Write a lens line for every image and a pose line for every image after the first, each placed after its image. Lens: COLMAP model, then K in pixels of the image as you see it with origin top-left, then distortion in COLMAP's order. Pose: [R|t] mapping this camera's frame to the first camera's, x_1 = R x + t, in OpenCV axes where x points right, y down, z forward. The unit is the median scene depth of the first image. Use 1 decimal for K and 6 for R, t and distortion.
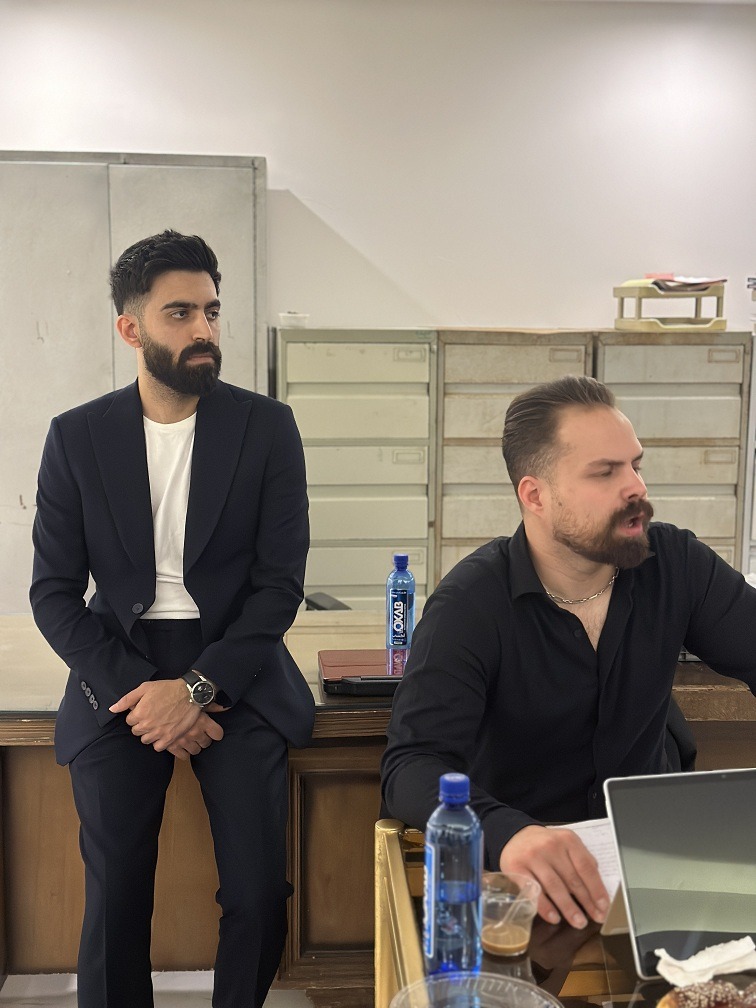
lens RADIAL K [[1412.1, 0, 358.6], [0, 1412.1, 515.0], [0, 0, 1]] dist [0.104300, 0.000000]
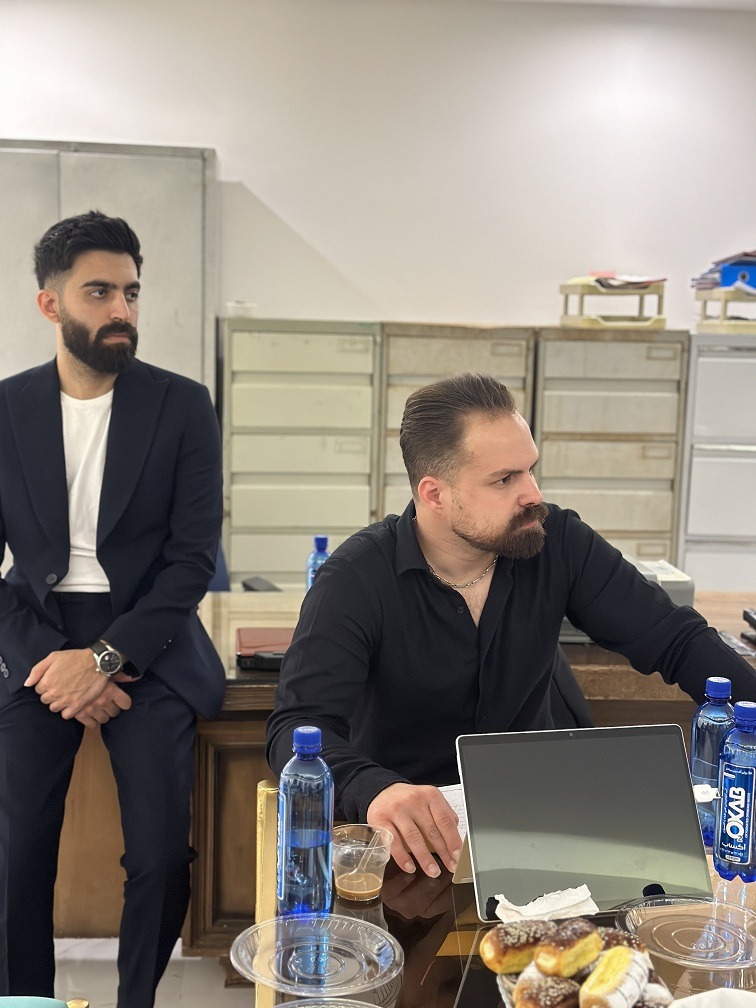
lens RADIAL K [[1412.1, 0, 353.5], [0, 1412.1, 511.3], [0, 0, 1]] dist [0.104300, 0.000000]
pose [[0.999799, 0.017343, 0.010024, 0.048971], [-0.017318, 0.999847, -0.002572, 0.014174], [-0.010067, 0.002398, 0.999946, -0.027767]]
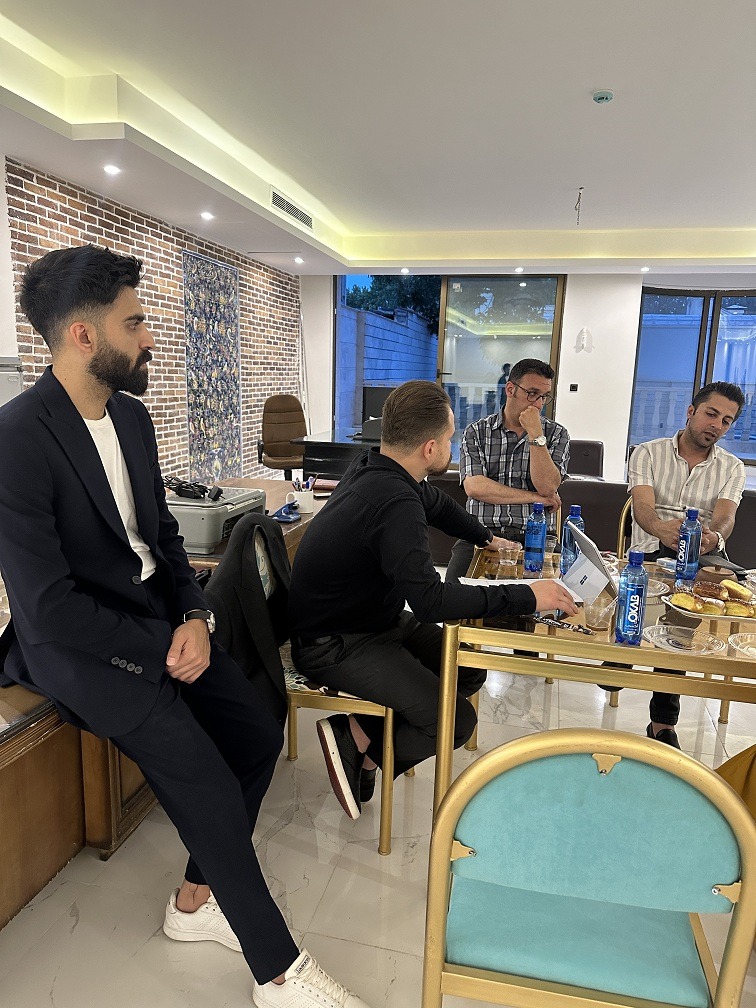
lens RADIAL K [[712.1, 0, 379.1], [0, 712.1, 507.6], [0, 0, 1]] dist [0.070089, -0.093095]
pose [[0.300386, -0.178840, 0.936902, -0.612250], [0.112962, 0.982022, 0.151236, -0.054897], [-0.947105, 0.060405, 0.315187, 0.594326]]
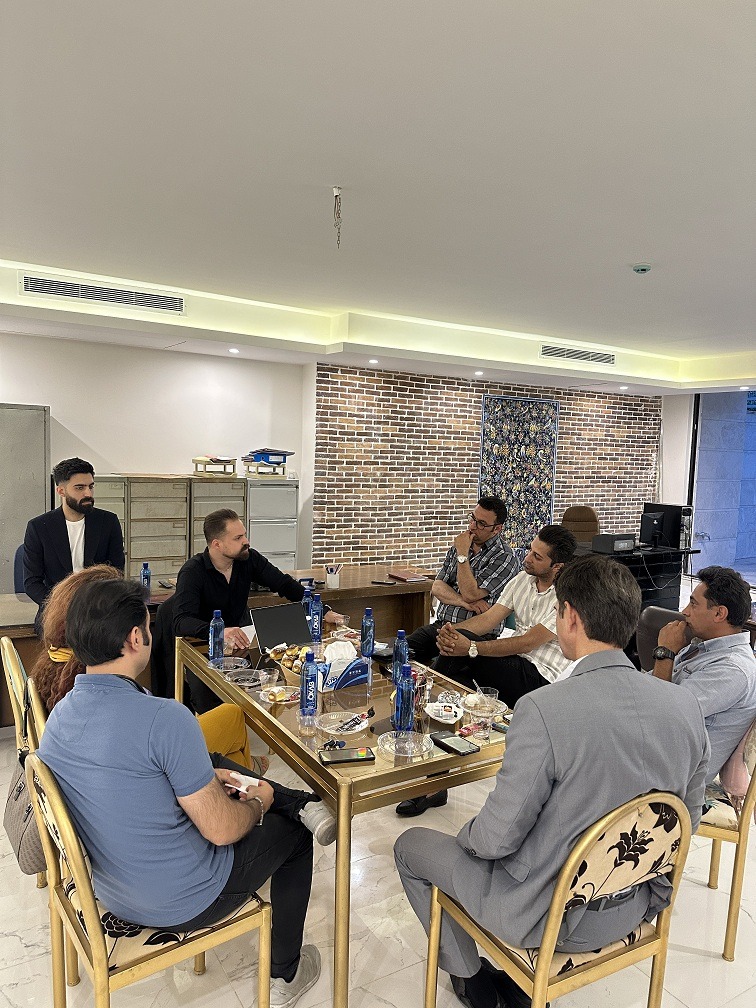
lens RADIAL K [[690.0, 0, 373.6], [0, 690.0, 510.5], [0, 0, 1]] dist [0.165279, 0.004963]
pose [[0.879773, -0.017676, 0.475065, -0.276417], [0.039882, 0.998530, -0.036703, -0.010597], [-0.473718, 0.051237, 0.879185, -0.565164]]
